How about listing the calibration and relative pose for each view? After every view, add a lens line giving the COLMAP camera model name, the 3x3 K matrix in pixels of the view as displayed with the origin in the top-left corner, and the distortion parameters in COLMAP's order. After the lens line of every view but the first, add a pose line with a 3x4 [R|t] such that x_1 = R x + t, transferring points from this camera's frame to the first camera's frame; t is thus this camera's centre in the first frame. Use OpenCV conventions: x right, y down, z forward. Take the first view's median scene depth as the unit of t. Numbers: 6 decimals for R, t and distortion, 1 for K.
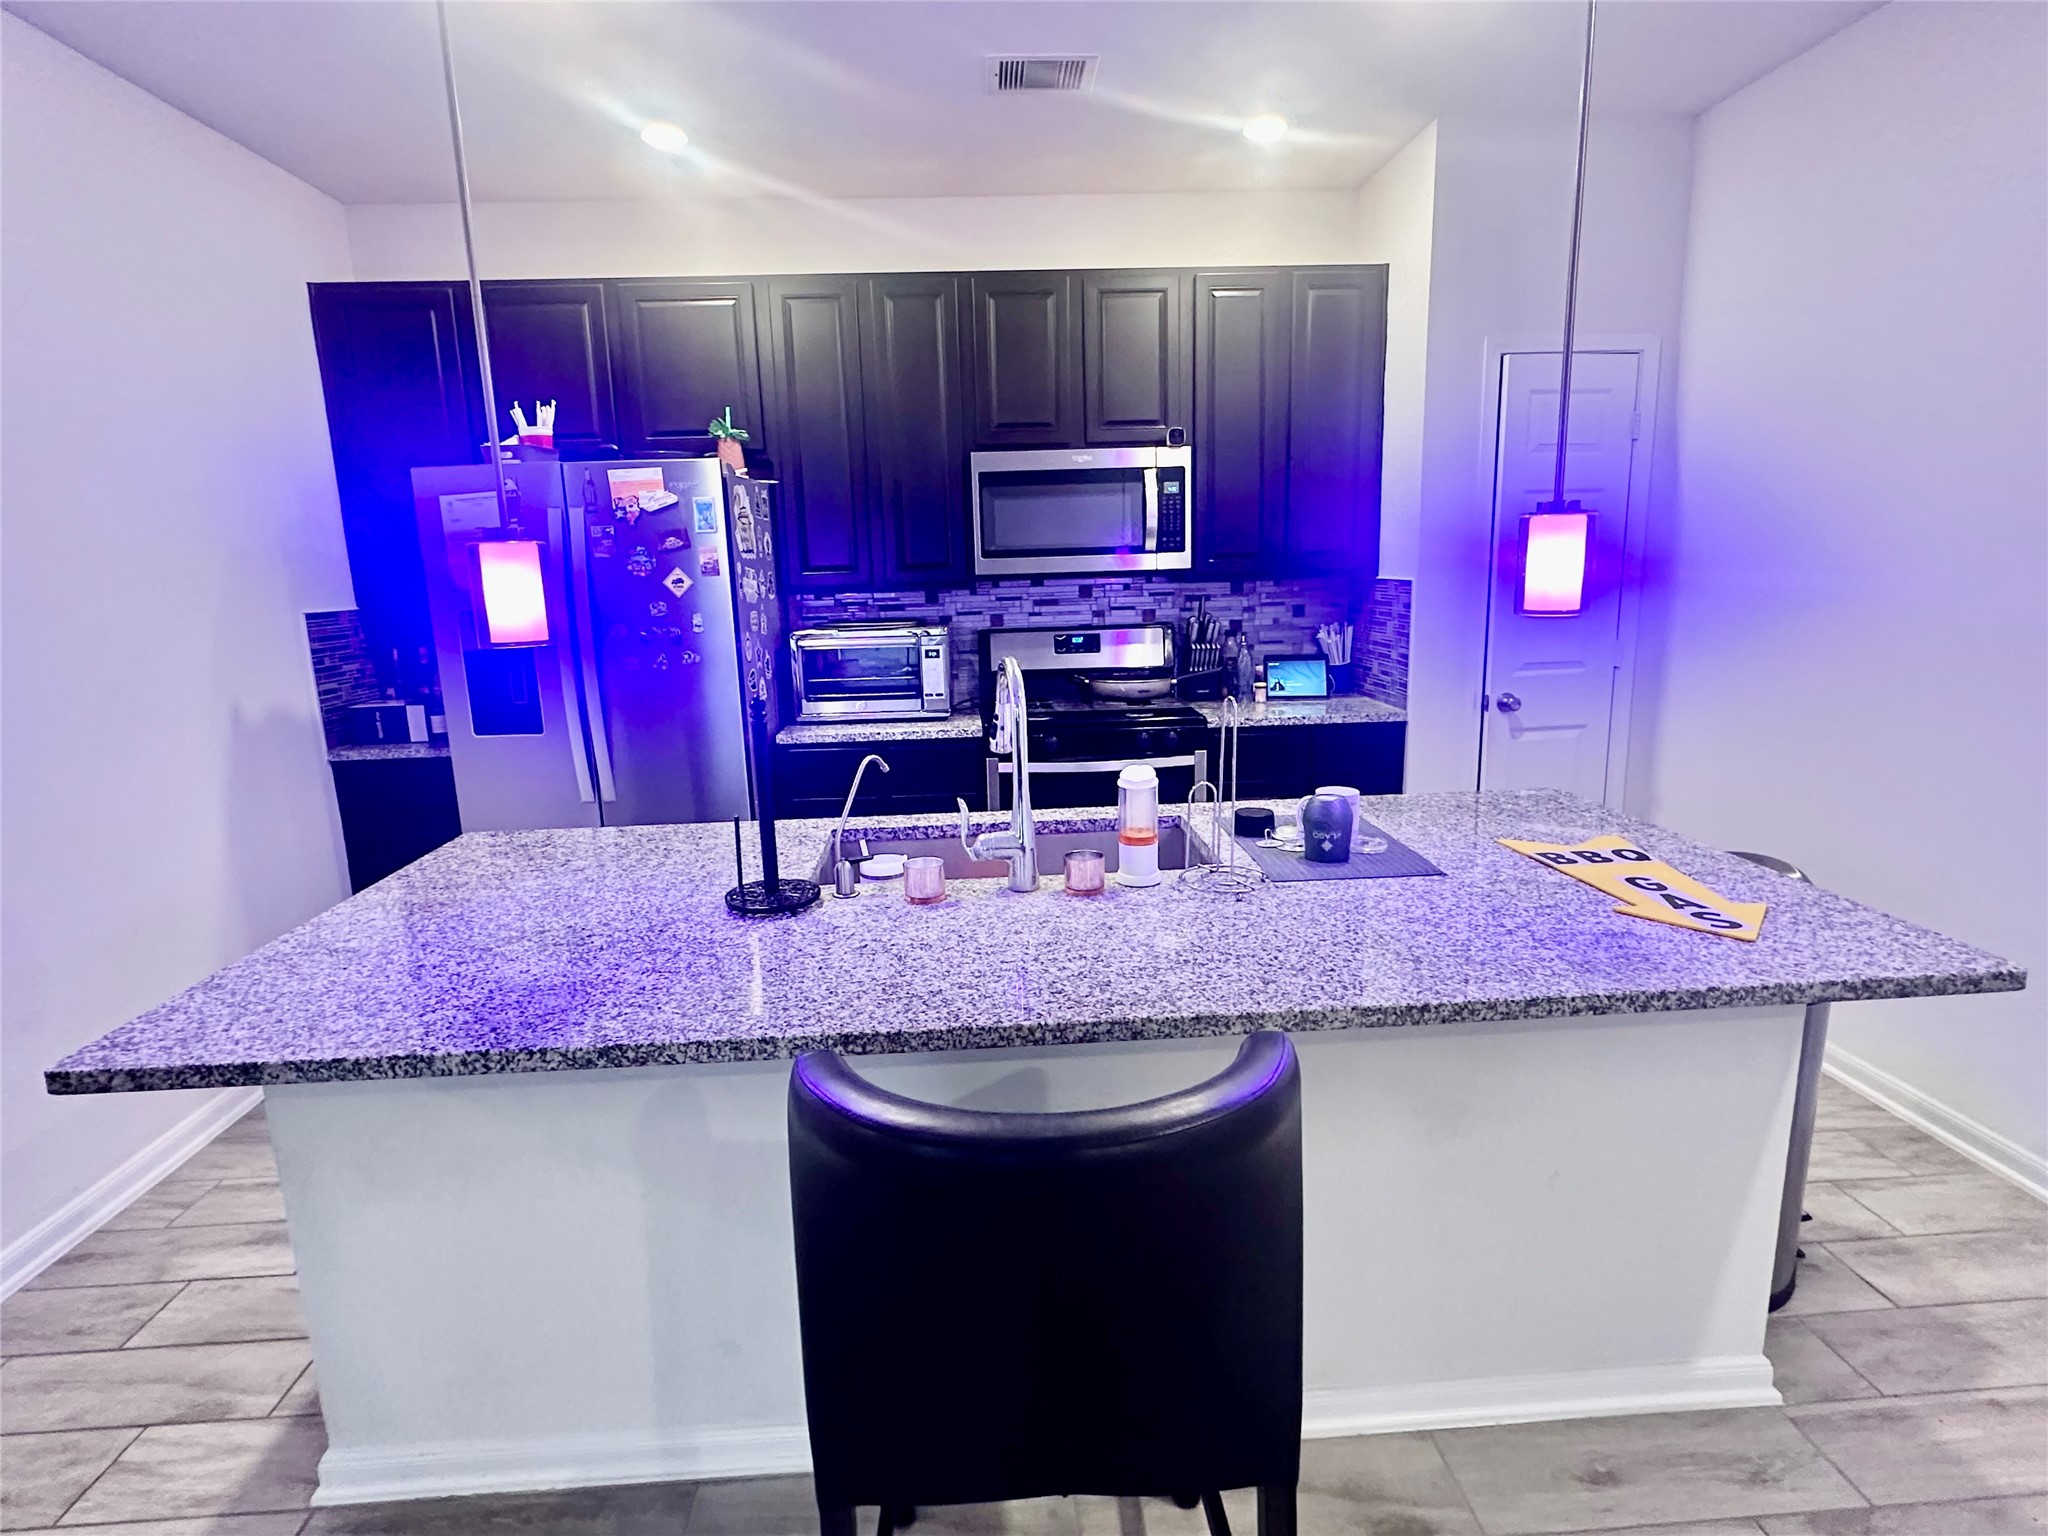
lens RADIAL K [[1080.1, 0, 1024.0], [0, 1080.1, 768.0], [0, 0, 1]] dist [-0.005341, -0.000205]
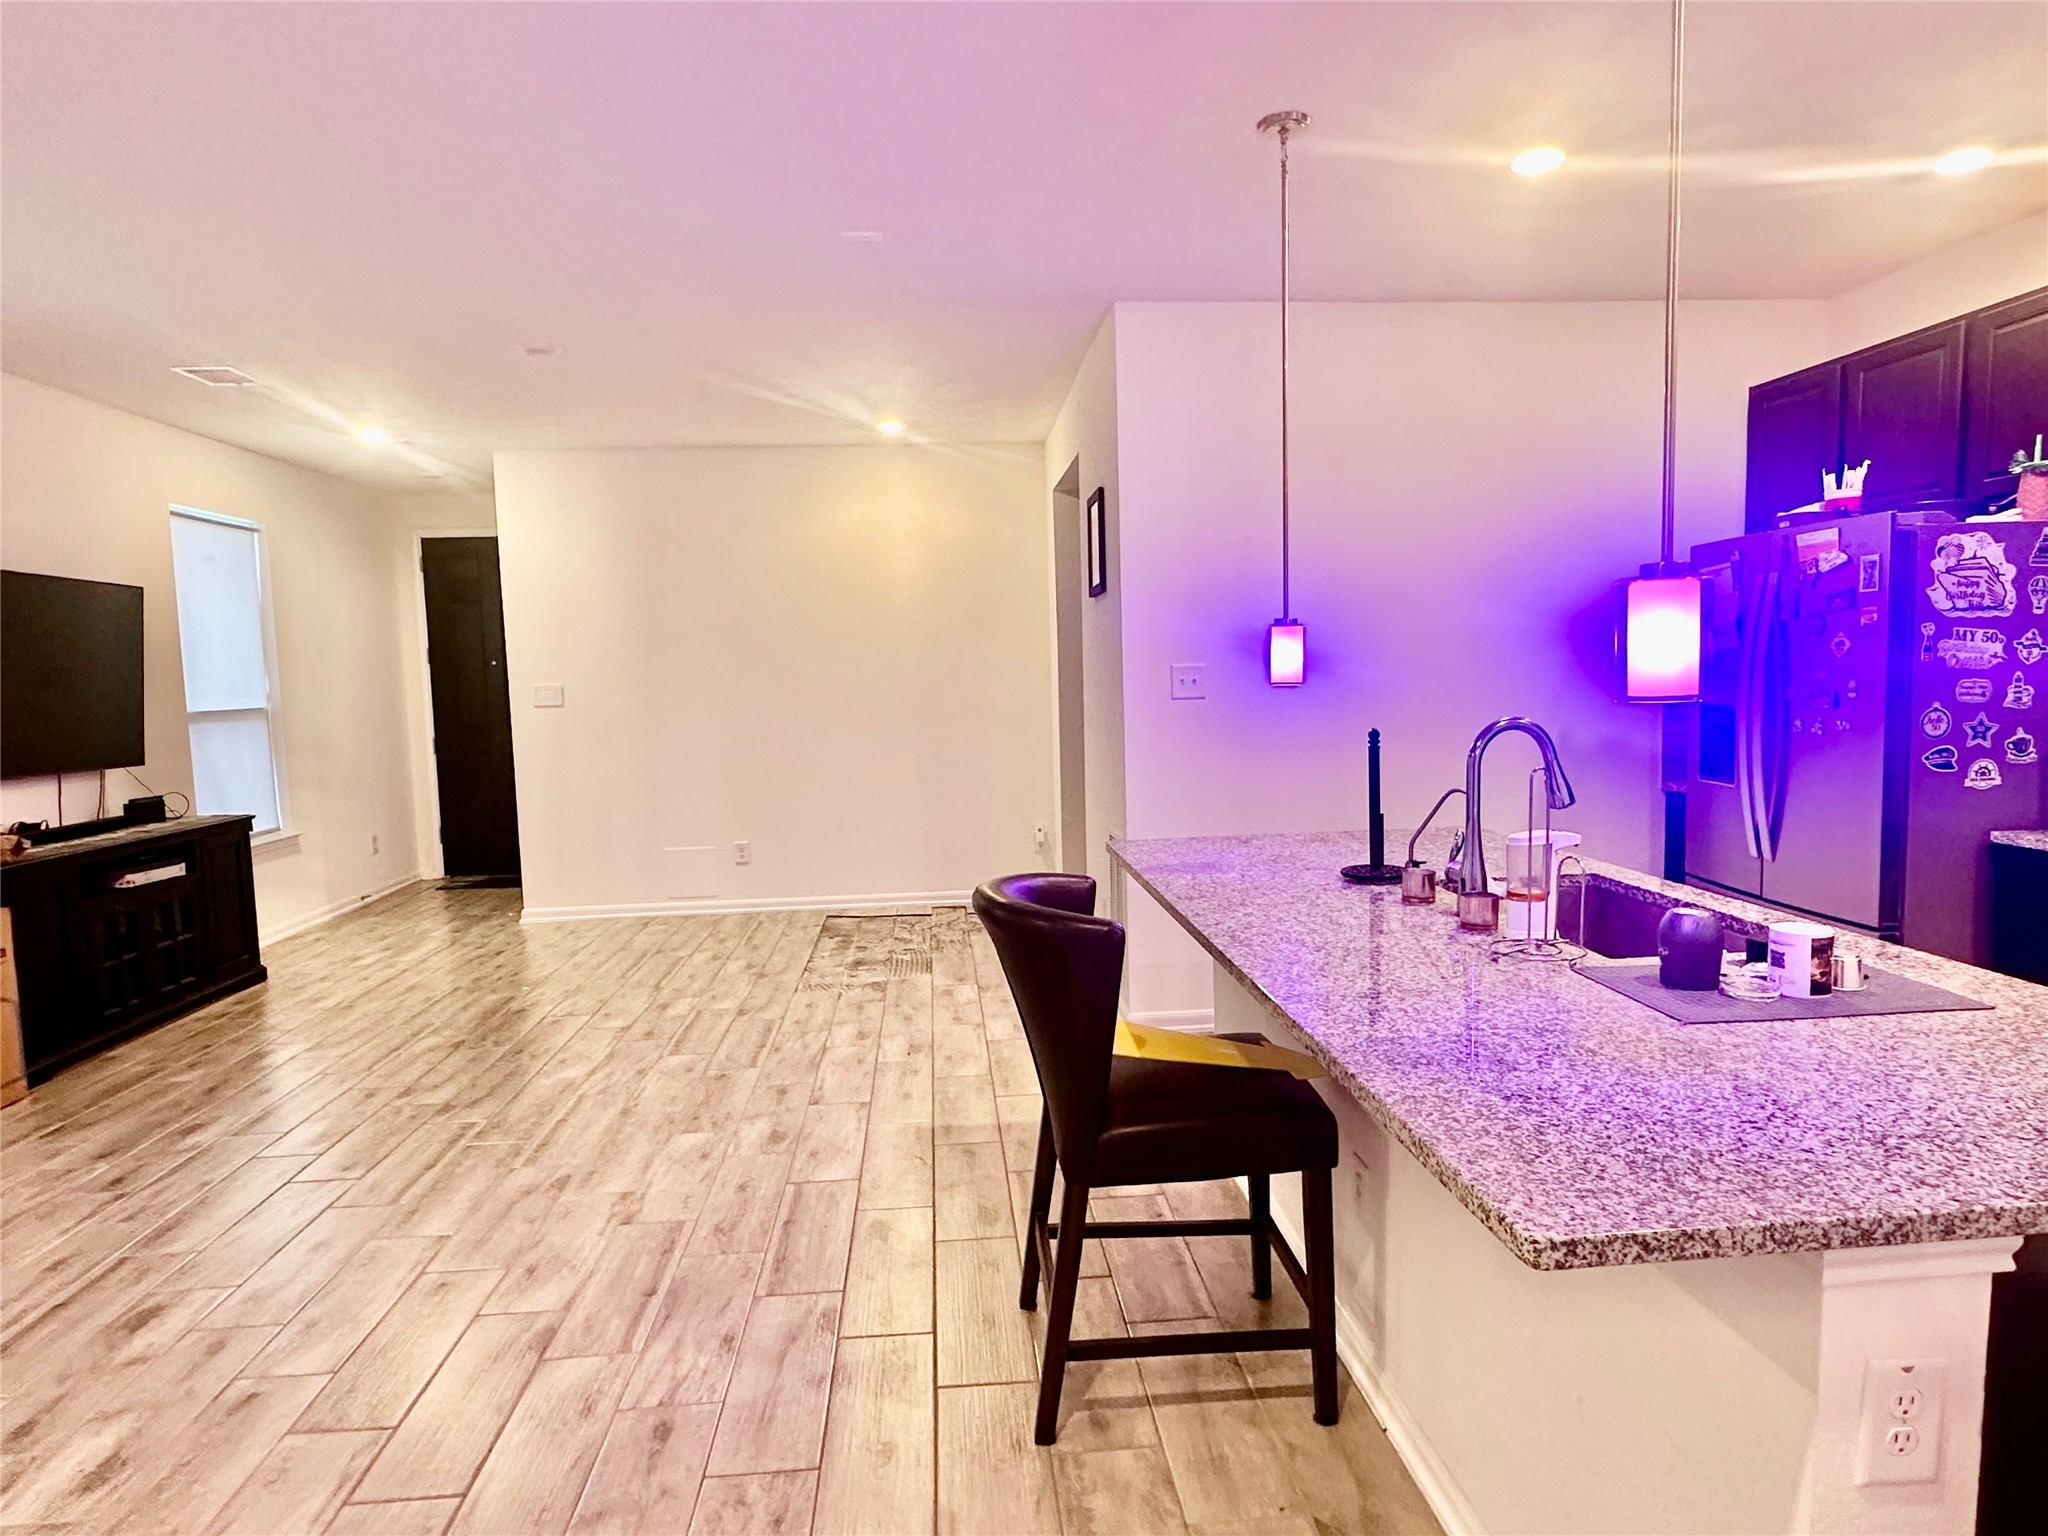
lens RADIAL K [[1180.4, 0, 1019.2], [0, 1180.4, 774.0], [0, 0, 1]] dist [0.000771, -0.002836]
pose [[0.019567, 0.115296, -0.993138, 0.621489], [-0.165969, 0.979921, 0.110491, -0.048610], [0.985937, 0.162669, 0.038310, 0.231412]]
